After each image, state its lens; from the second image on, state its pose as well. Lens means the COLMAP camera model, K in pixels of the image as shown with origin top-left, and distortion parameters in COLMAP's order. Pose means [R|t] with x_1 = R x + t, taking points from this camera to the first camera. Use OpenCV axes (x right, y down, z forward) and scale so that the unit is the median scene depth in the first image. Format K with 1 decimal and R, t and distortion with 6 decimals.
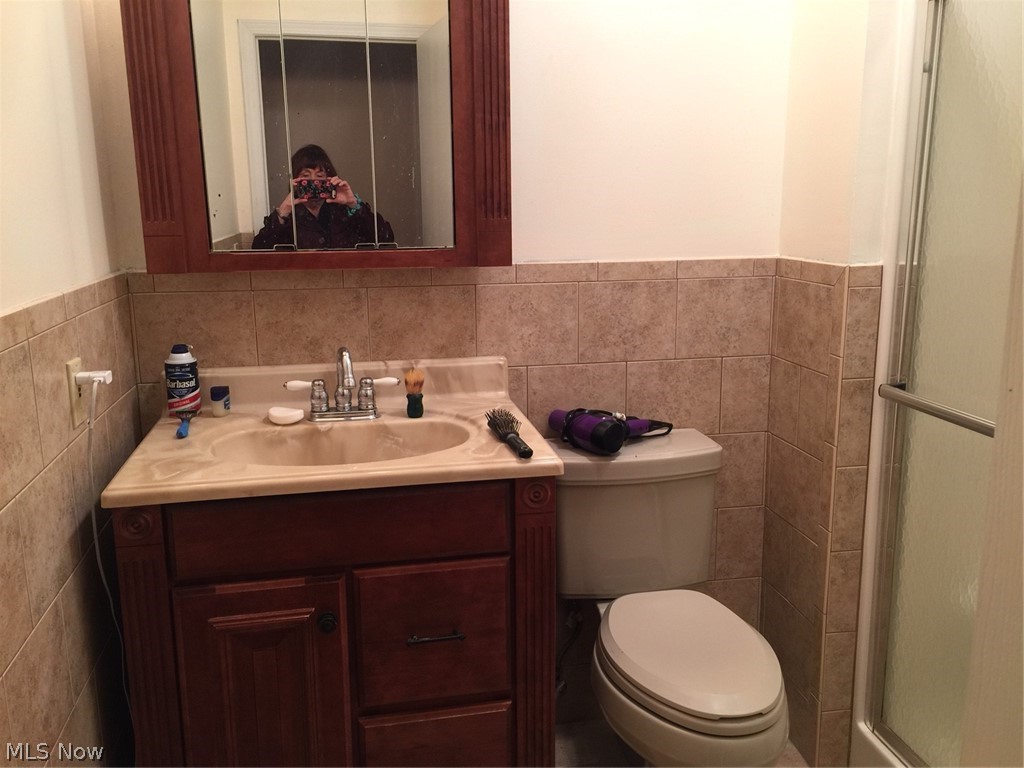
lens RADIAL K [[872.6, 0, 512.0], [0, 872.6, 384.0], [0, 0, 1]] dist [0.052176, -0.000886]
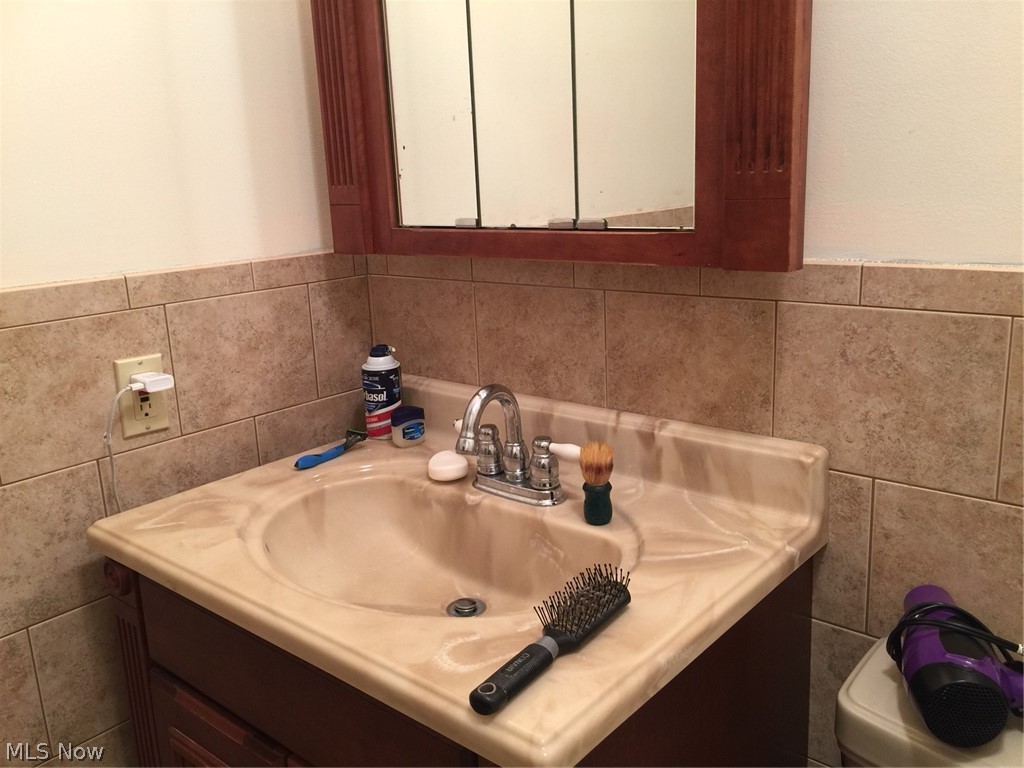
lens RADIAL K [[872.6, 0, 512.0], [0, 872.6, 384.0], [0, 0, 1]] dist [0.052176, -0.000886]
pose [[0.614278, 0.171296, -0.770273, 0.276979], [-0.125912, 0.984924, 0.118618, -0.110636], [0.778980, 0.024122, 0.626585, 0.574503]]
